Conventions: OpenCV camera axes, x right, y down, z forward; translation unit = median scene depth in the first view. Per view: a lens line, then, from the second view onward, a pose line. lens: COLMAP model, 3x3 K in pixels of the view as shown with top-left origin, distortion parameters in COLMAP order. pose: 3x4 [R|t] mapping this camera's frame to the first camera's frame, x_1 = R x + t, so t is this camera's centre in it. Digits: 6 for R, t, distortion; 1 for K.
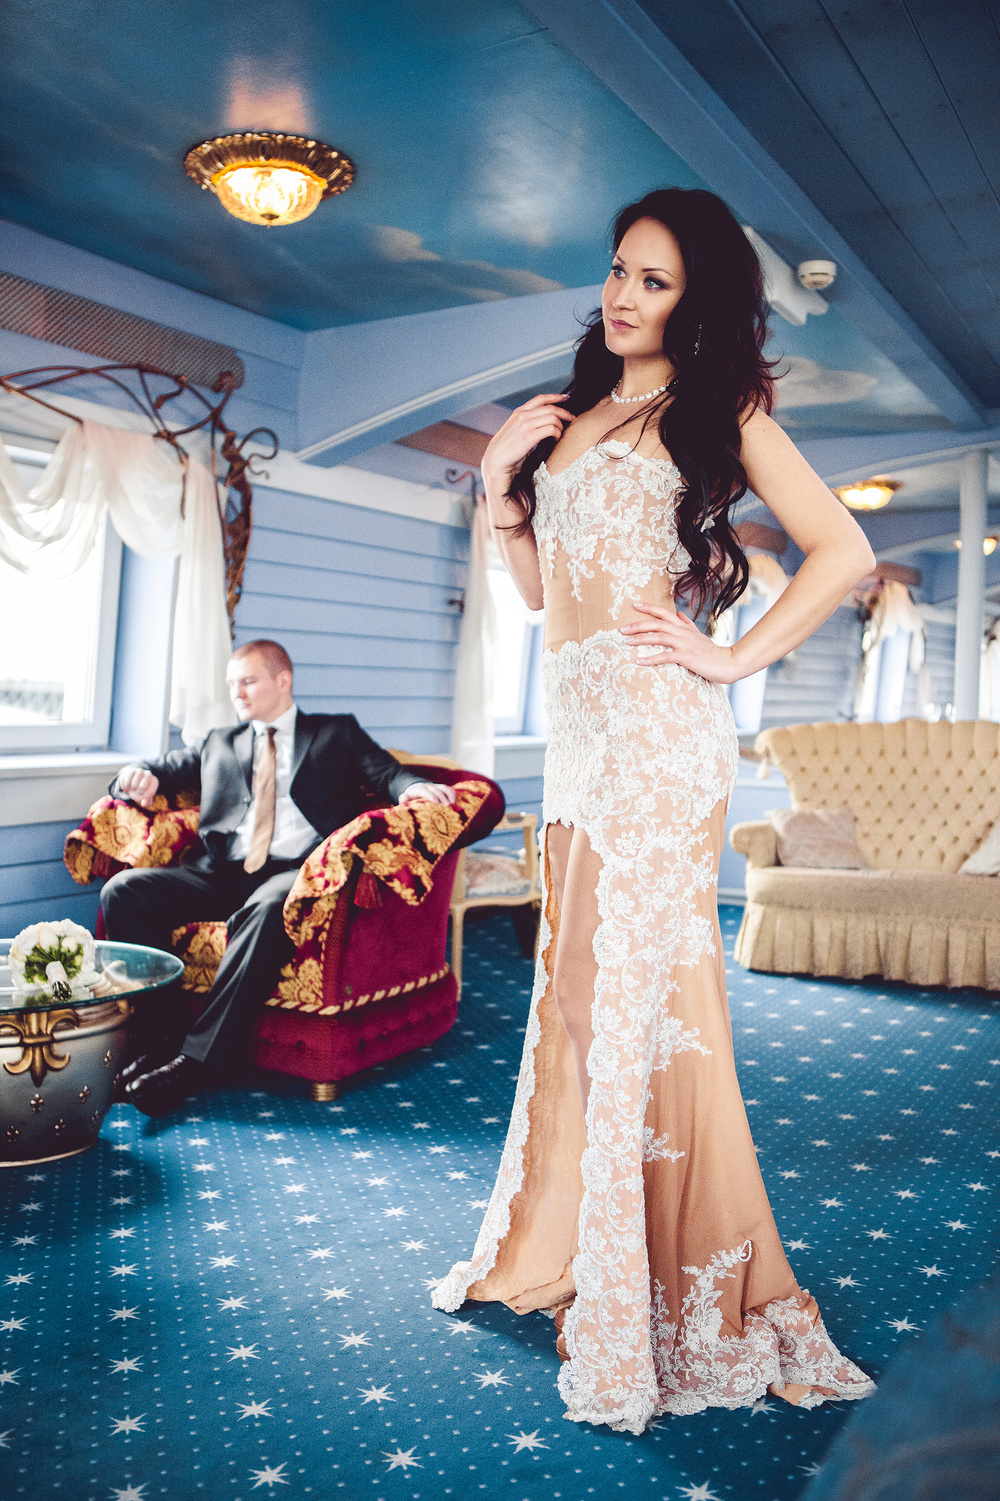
lens RADIAL K [[1351.3, 0, 500.0], [0, 1351.3, 750.5], [0, 0, 1]] dist [0.009586, 0.002675]
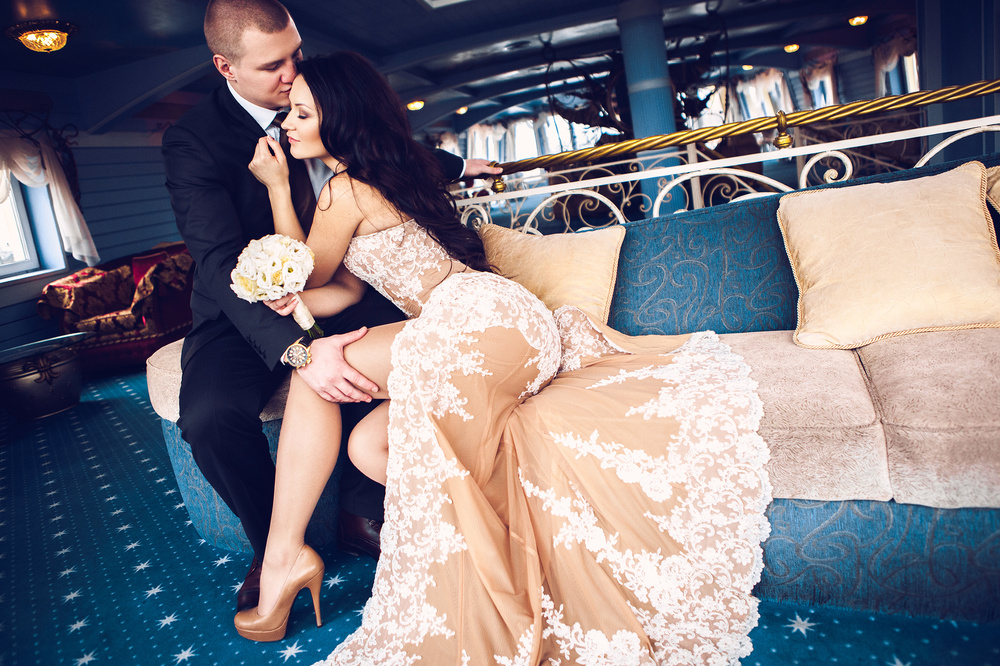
lens RADIAL K [[697.5, 0, 482.6], [0, 697.5, 324.4], [0, 0, 1]] dist [-0.078184, 0.080997]
pose [[0.923375, -0.261287, 0.281261, 0.072026], [0.219247, 0.960327, 0.172346, 0.057407], [-0.315134, -0.097475, 0.944028, -0.429497]]
